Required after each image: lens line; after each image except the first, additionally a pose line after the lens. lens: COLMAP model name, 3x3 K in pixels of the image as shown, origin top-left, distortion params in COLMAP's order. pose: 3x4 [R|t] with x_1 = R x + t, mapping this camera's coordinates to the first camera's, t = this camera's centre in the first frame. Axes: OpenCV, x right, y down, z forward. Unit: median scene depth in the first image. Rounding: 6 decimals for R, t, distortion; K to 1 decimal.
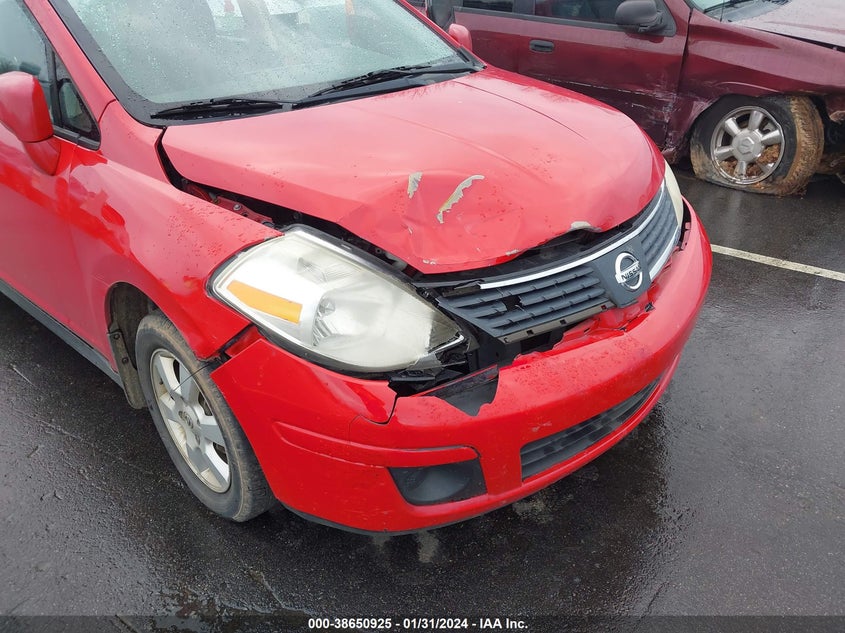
lens RADIAL K [[639.7, 0, 436.2], [0, 639.7, 317.3], [0, 0, 1]] dist [0.077824, -0.121624]
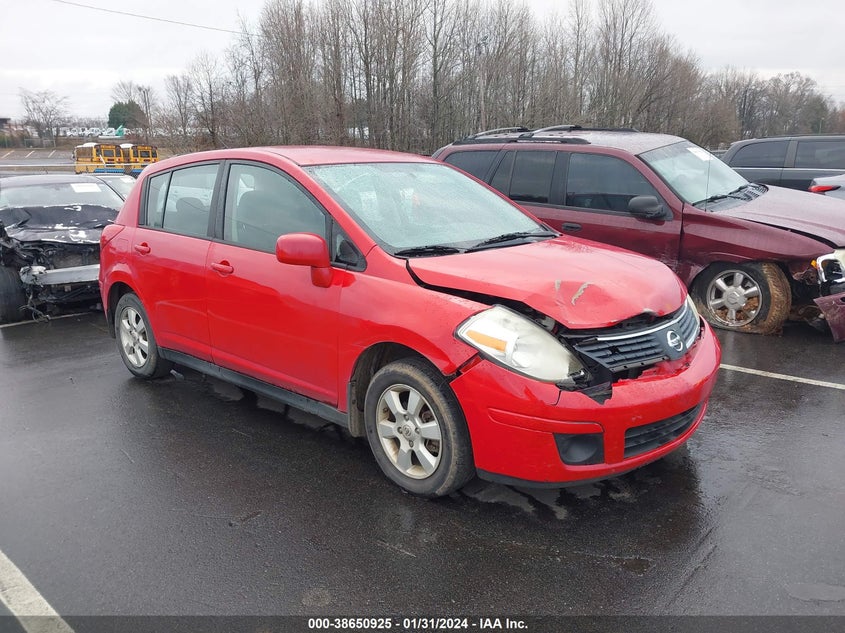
lens RADIAL K [[624.8, 0, 422.5], [0, 624.8, 316.5], [0, 0, 1]] dist [-0.035198, -0.003220]
pose [[0.999480, 0.010145, -0.030594, -0.315277], [-0.017813, 0.964912, -0.261969, 0.305037], [0.026862, 0.262378, 0.964591, -0.612221]]
